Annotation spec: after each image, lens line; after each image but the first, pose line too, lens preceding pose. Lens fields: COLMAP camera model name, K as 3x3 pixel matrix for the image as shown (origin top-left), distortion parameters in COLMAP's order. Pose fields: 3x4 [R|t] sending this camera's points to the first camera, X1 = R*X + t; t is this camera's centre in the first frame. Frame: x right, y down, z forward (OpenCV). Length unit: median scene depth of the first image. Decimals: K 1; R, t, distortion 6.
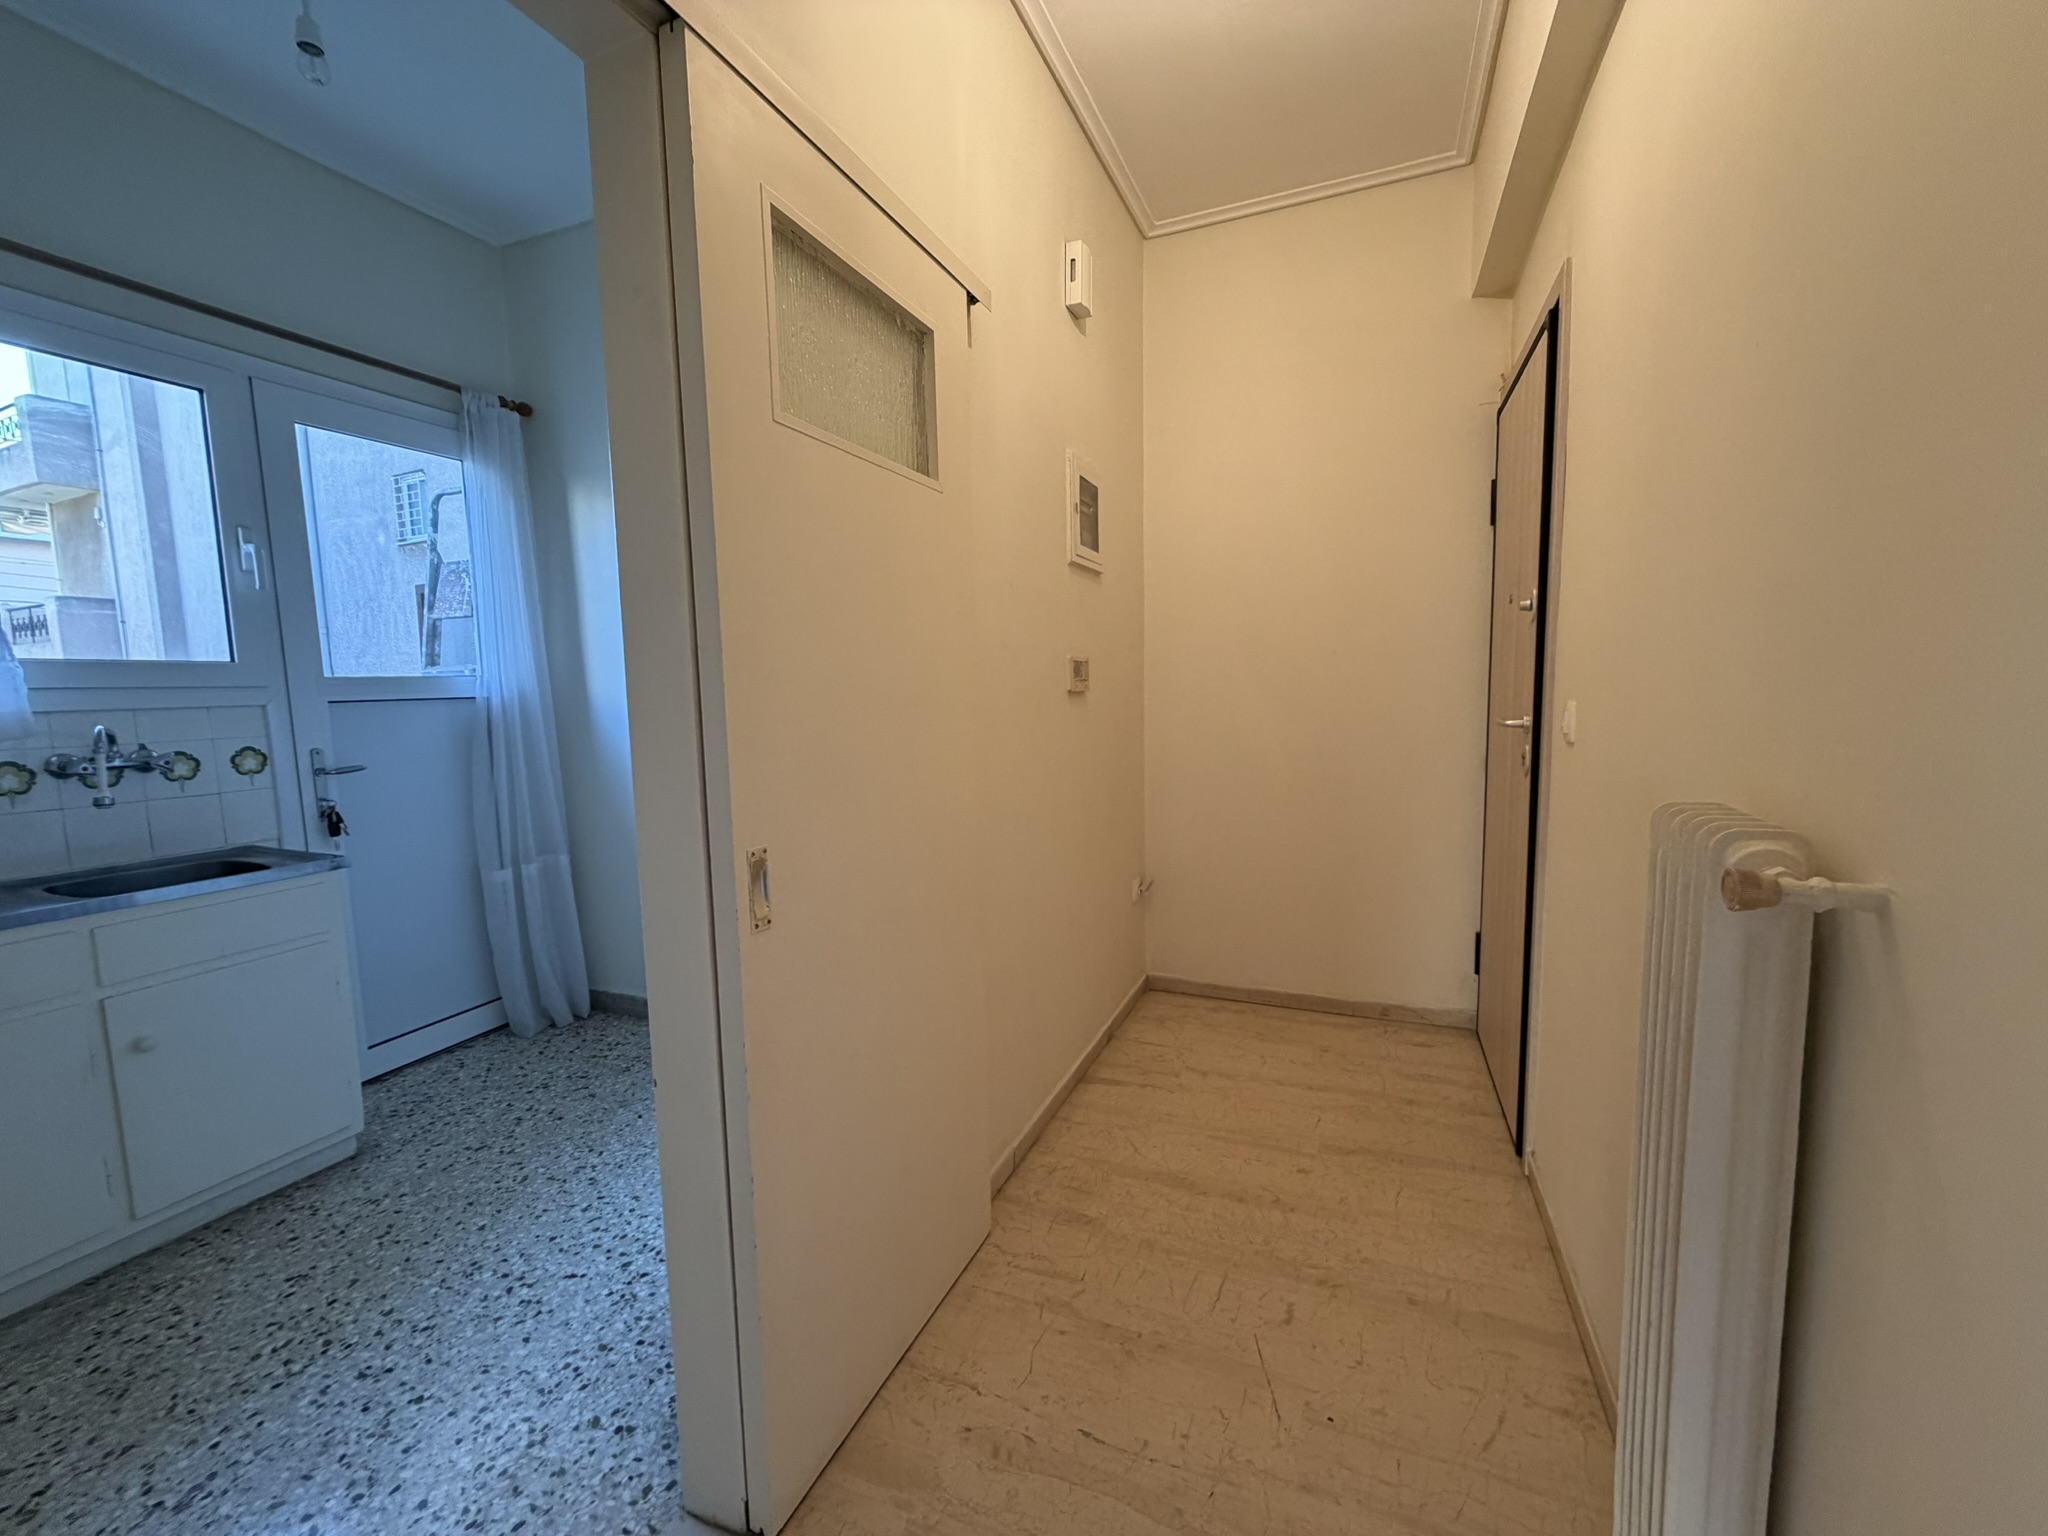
lens RADIAL K [[811.5, 0, 1018.2], [0, 811.5, 767.6], [0, 0, 1]] dist [-0.001894, 0.000349]
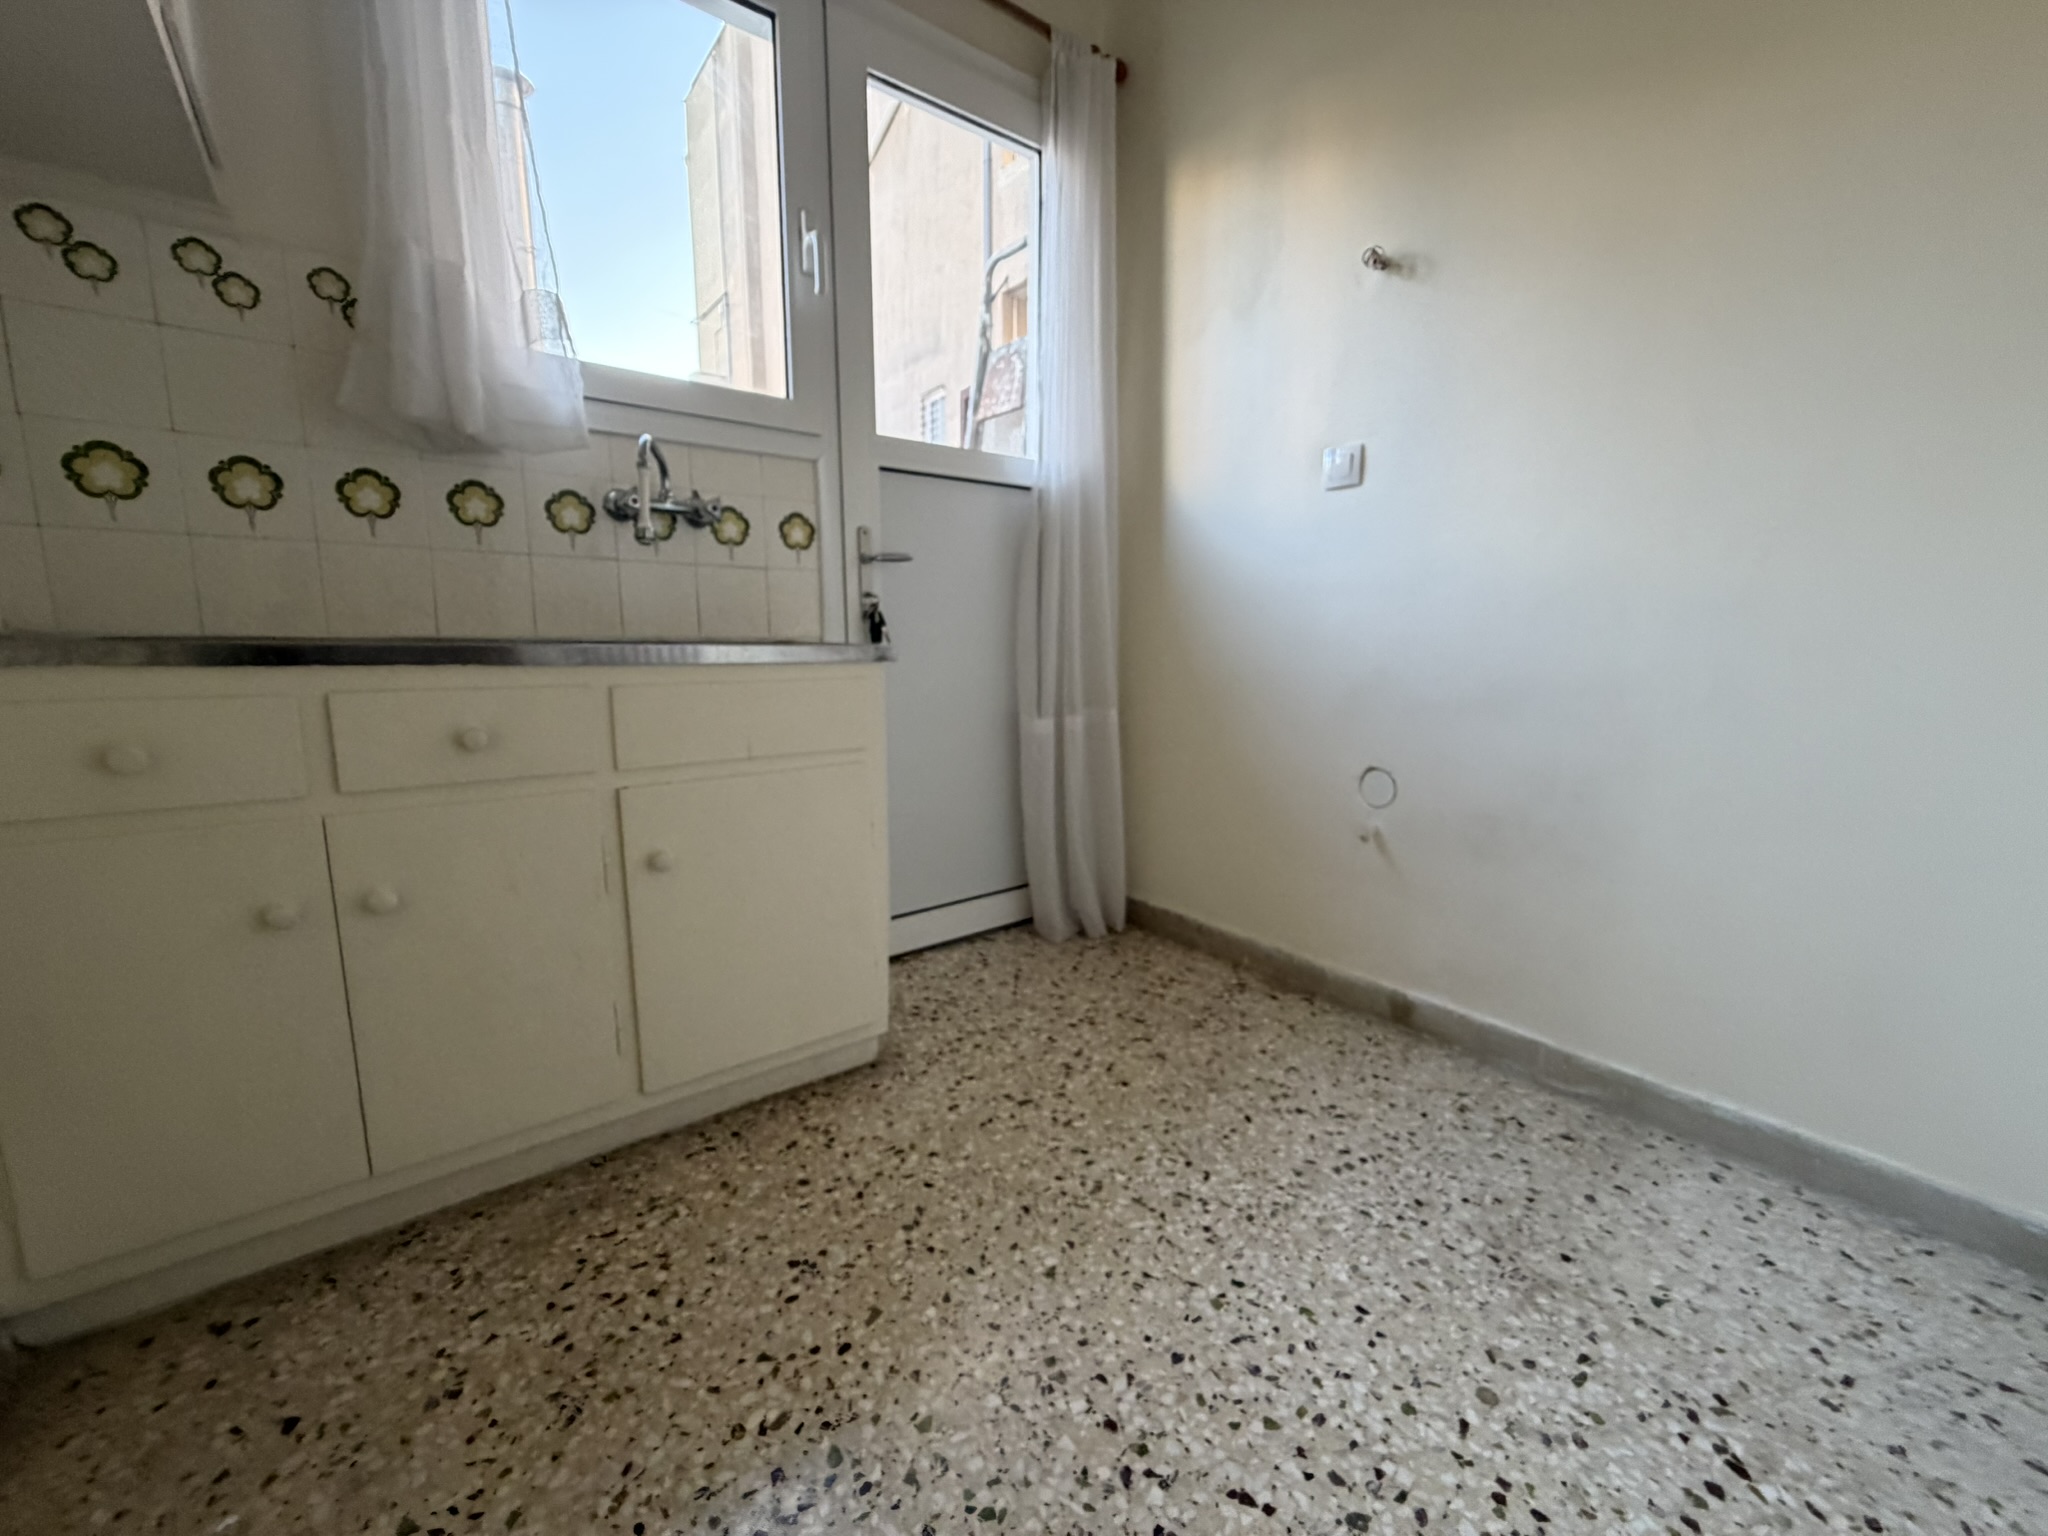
lens RADIAL K [[811.5, 0, 1018.2], [0, 811.5, 767.6], [0, 0, 1]] dist [-0.001894, 0.000349]
pose [[0.871614, 0.105448, -0.478716, -0.370810], [-0.073916, 0.993695, 0.084301, 0.138447], [0.484587, -0.038093, 0.873913, 0.417955]]
